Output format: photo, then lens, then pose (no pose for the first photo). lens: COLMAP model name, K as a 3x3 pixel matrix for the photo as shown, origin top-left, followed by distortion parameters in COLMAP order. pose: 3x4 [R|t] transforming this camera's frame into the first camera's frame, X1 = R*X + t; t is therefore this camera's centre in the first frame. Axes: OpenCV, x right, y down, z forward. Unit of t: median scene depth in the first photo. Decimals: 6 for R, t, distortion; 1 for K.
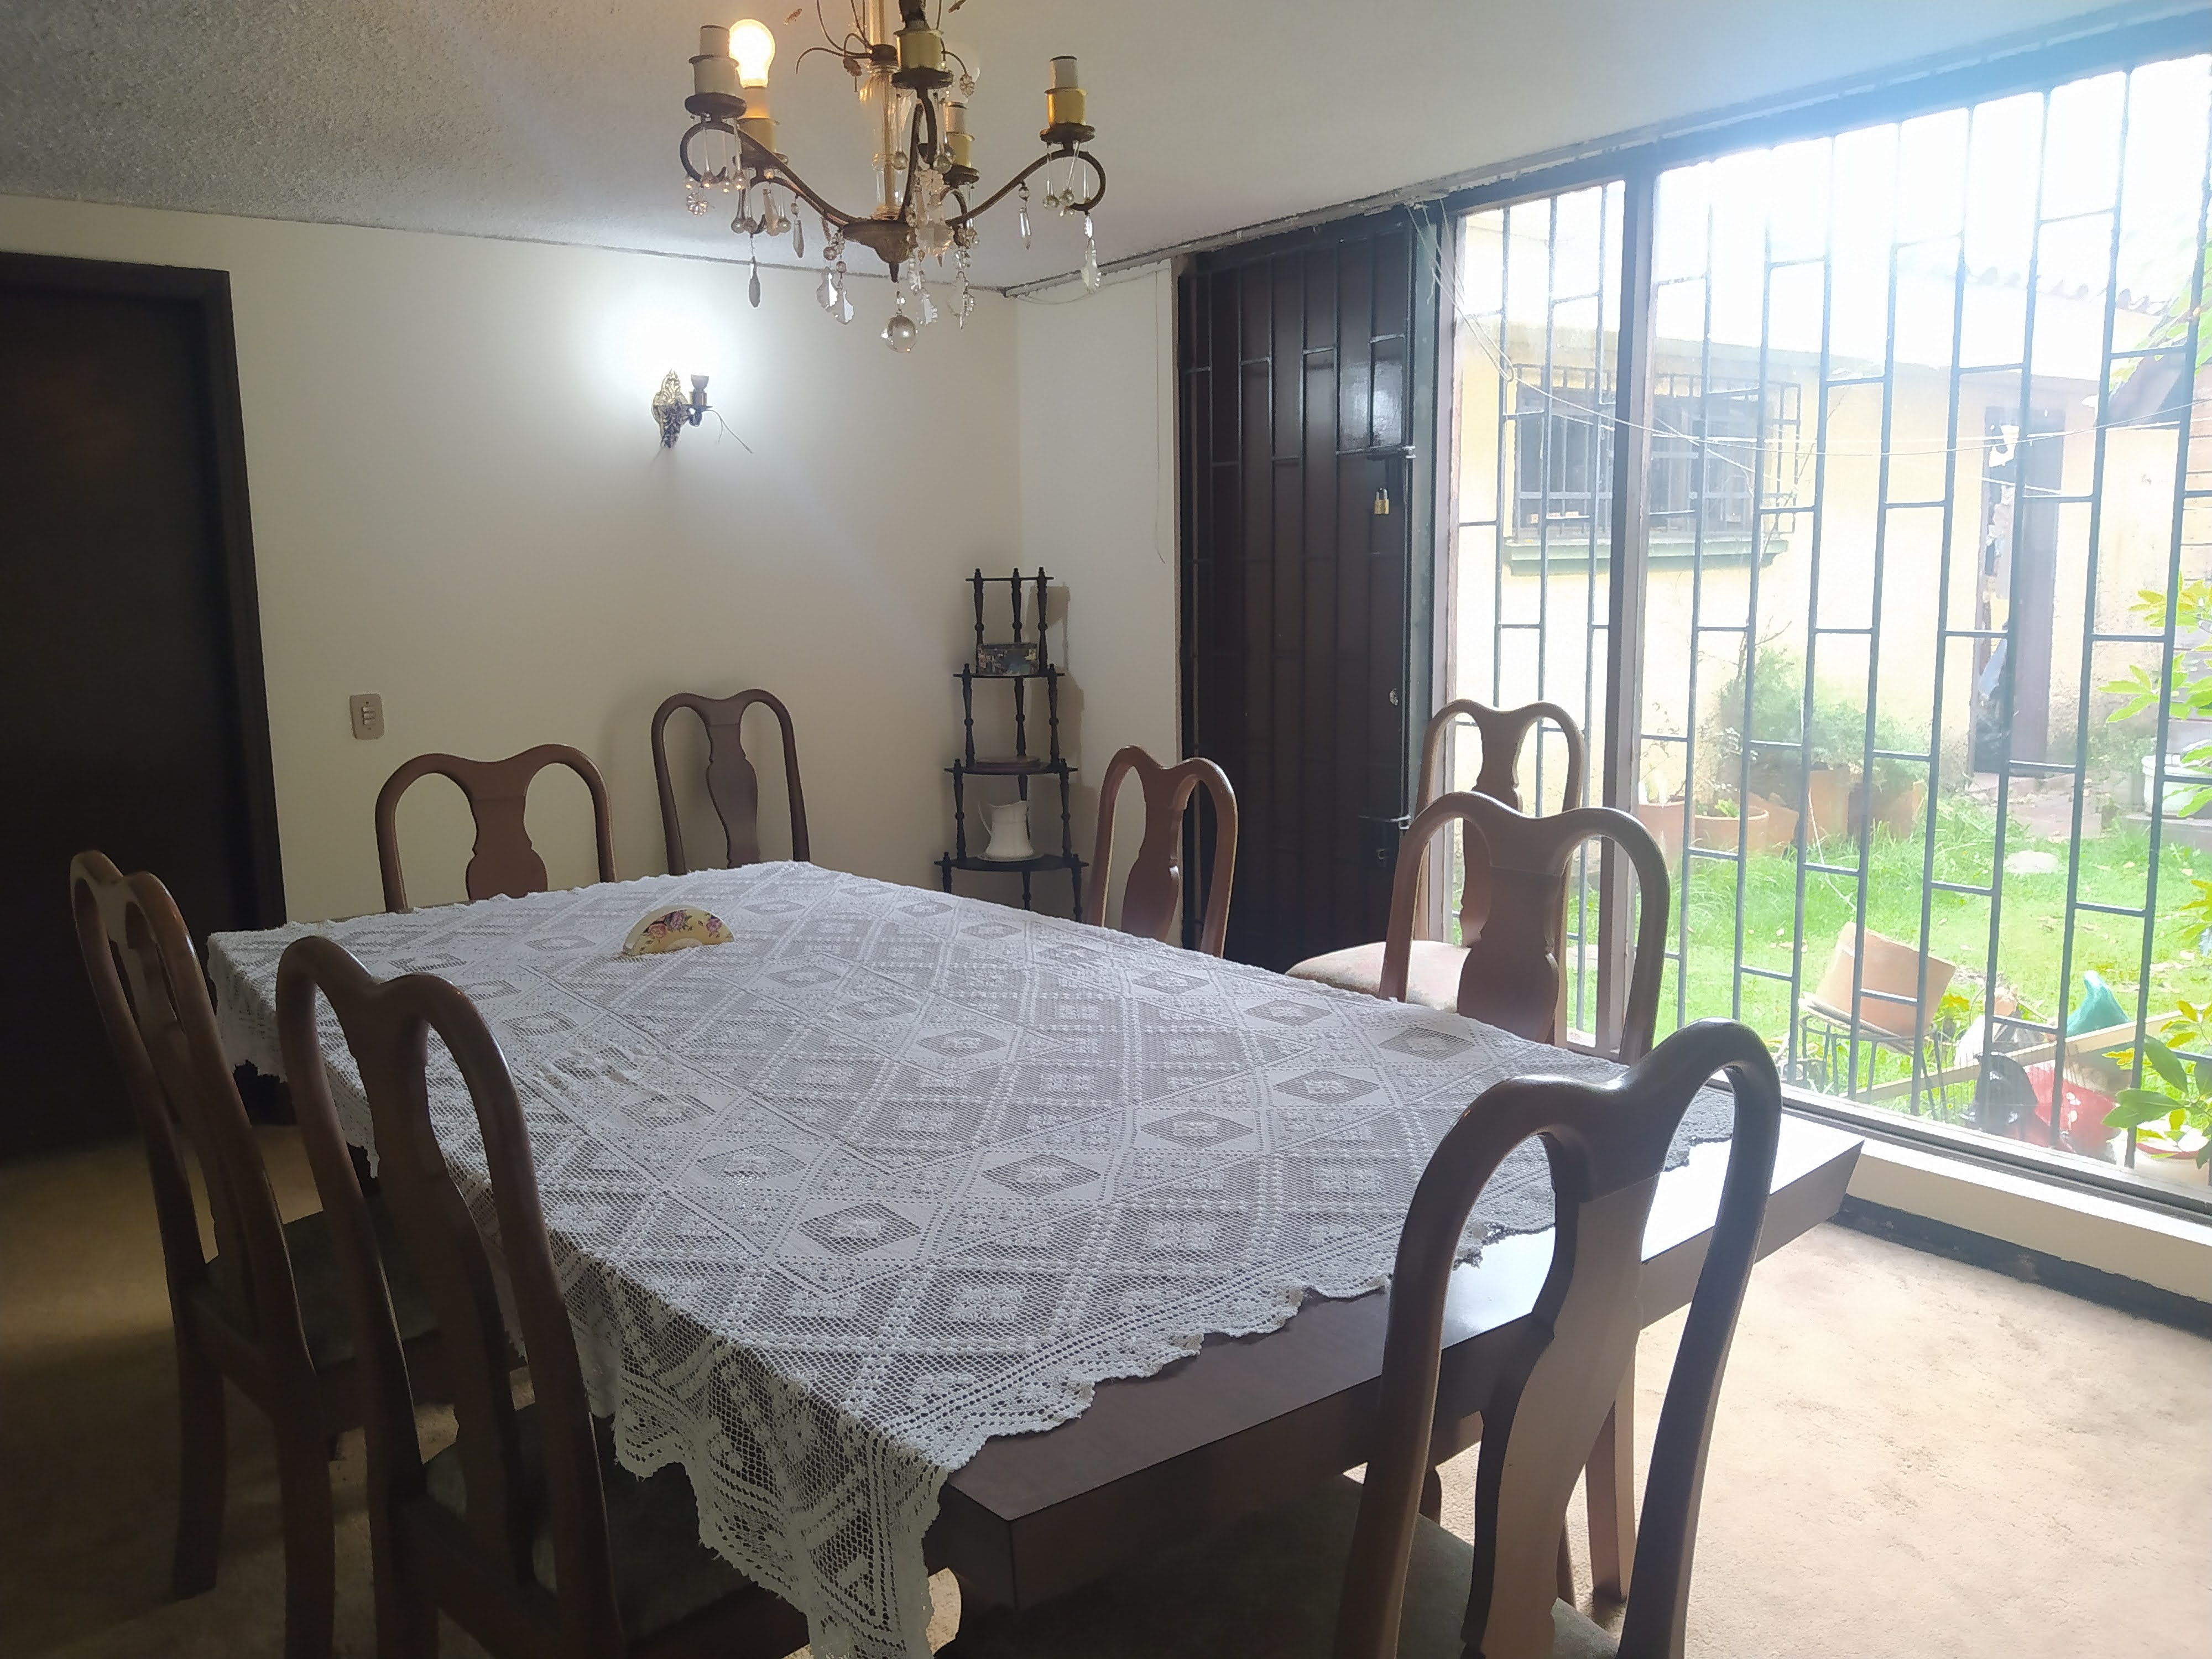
lens RADIAL K [[1684.6, 0, 1104.3], [0, 1684.6, 833.4], [0, 0, 1]] dist [0.138146, -0.196624]
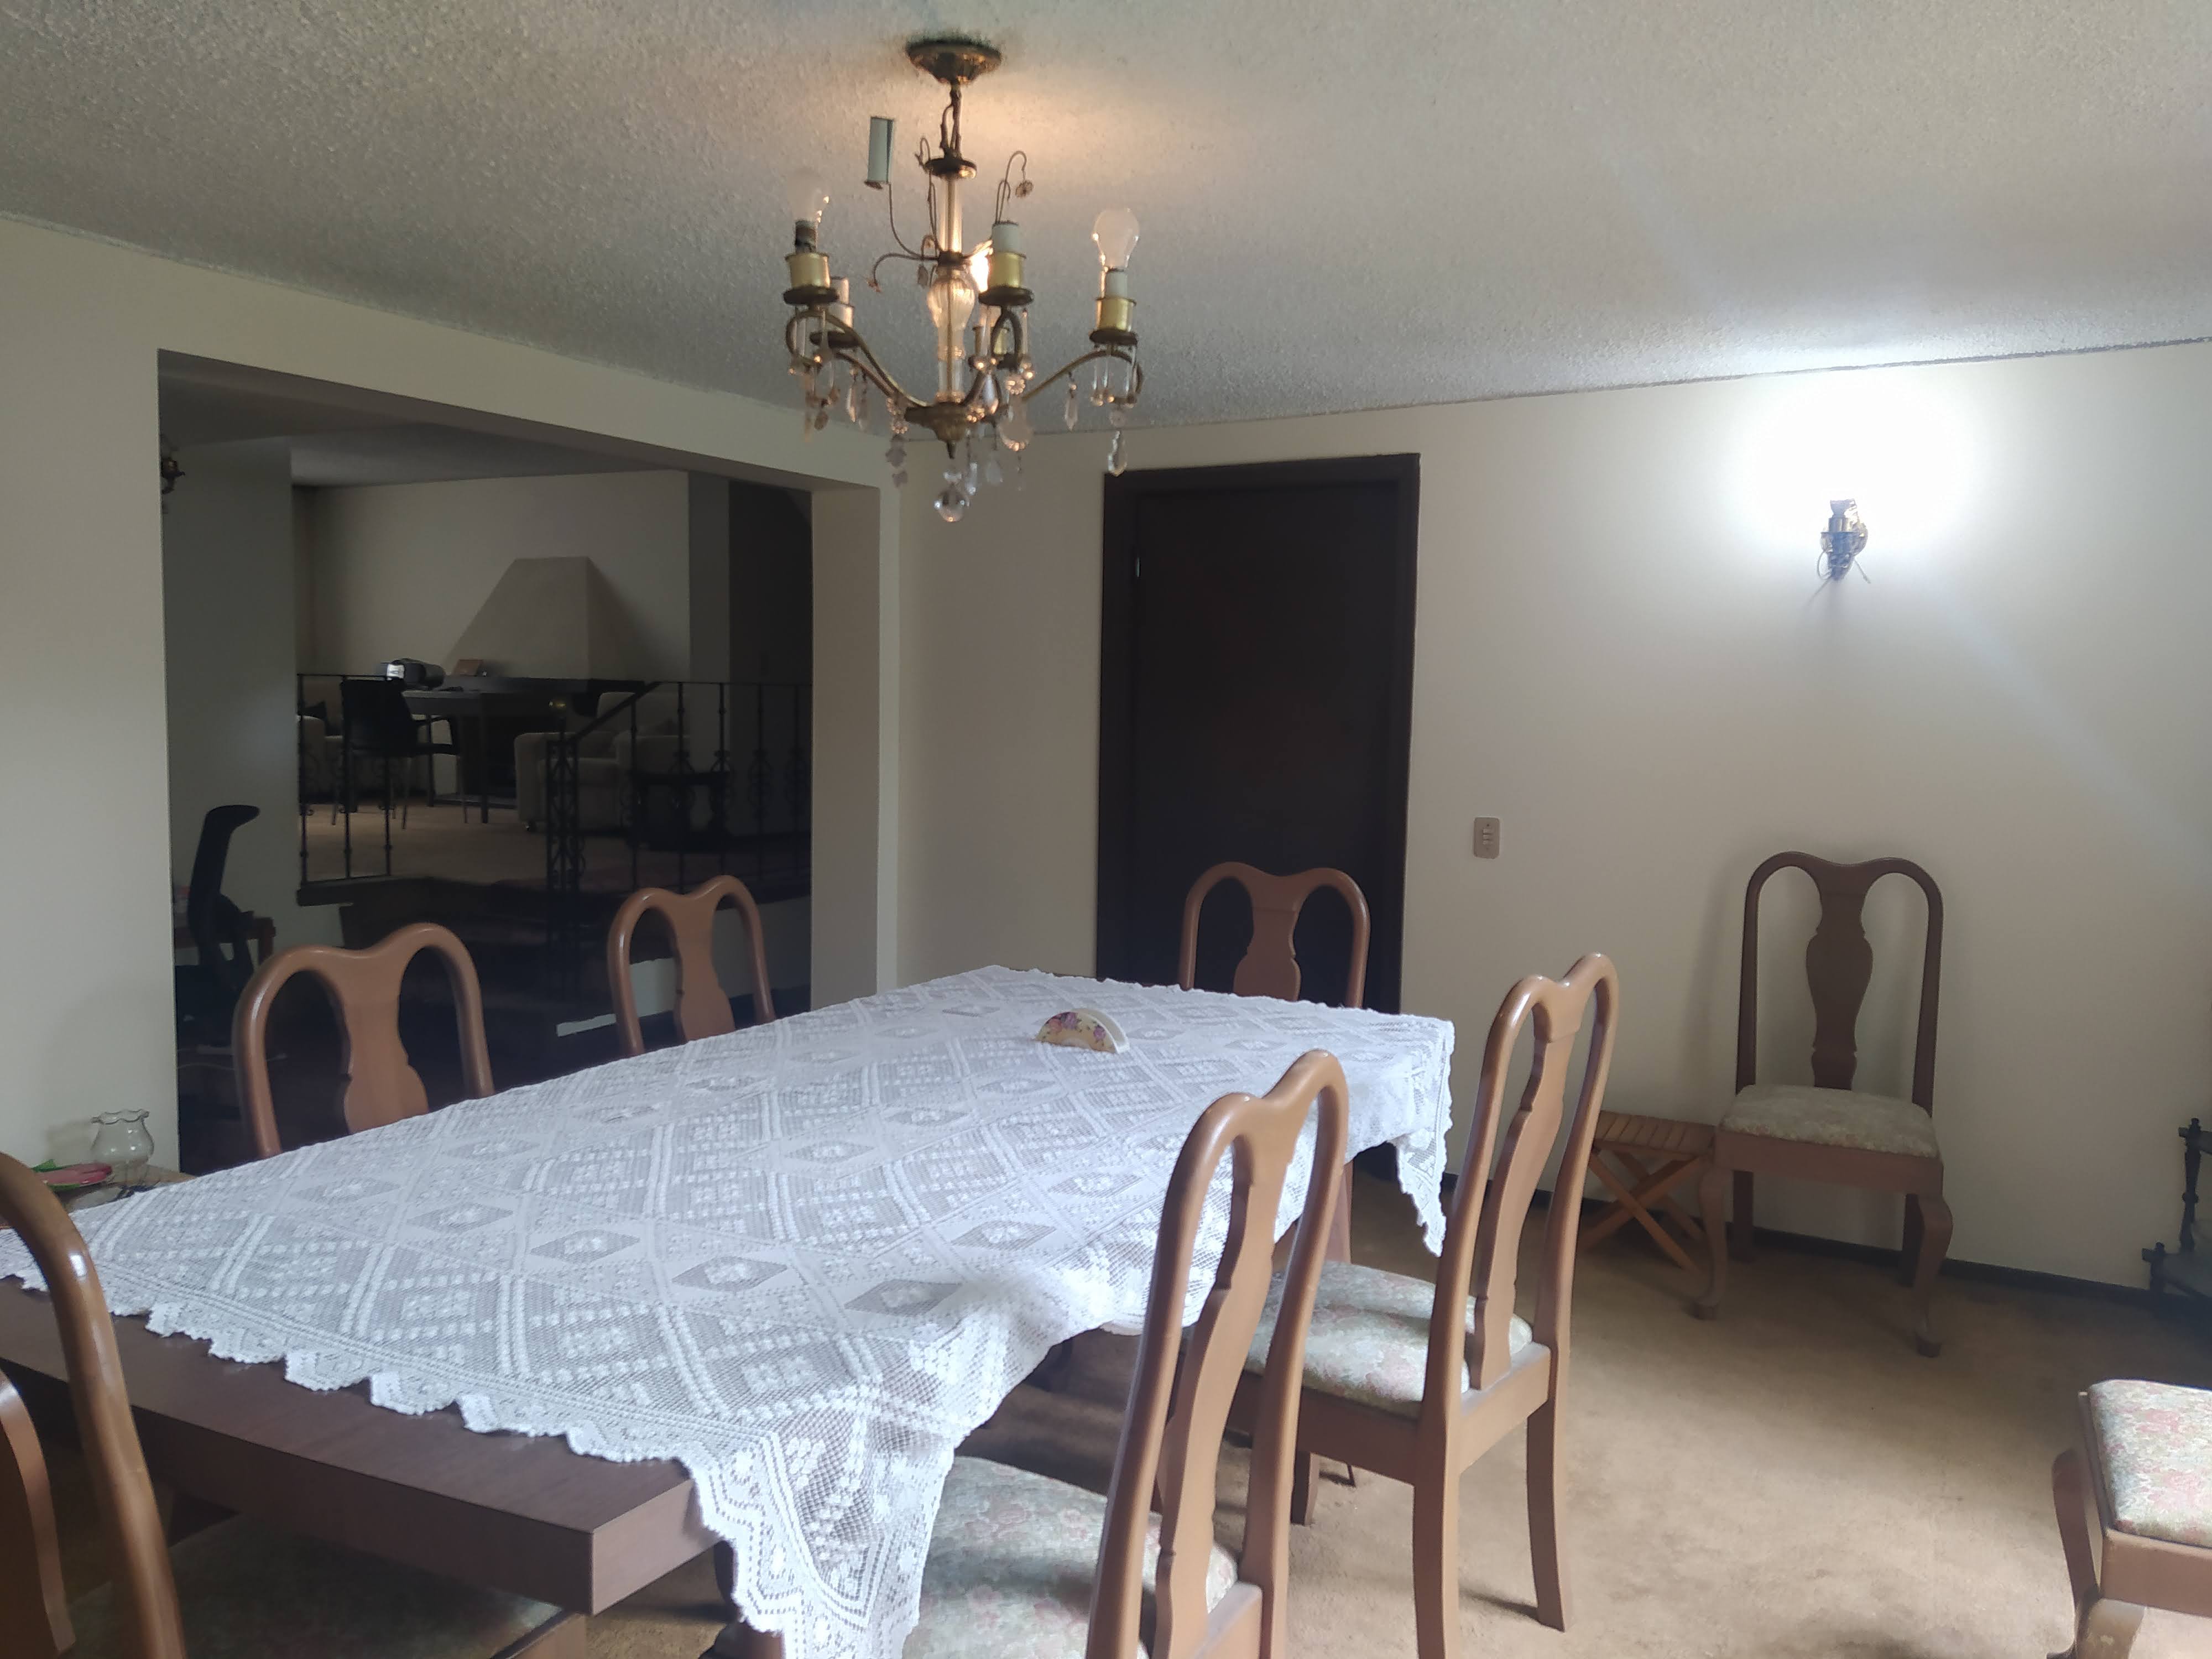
lens RADIAL K [[1684.6, 0, 1104.3], [0, 1684.6, 833.4], [0, 0, 1]] dist [0.138146, -0.196624]
pose [[0.388584, 0.107395, -0.915133, 0.934967], [-0.173068, 0.984014, 0.041990, -0.147943], [0.905014, 0.142064, 0.400959, 0.687070]]
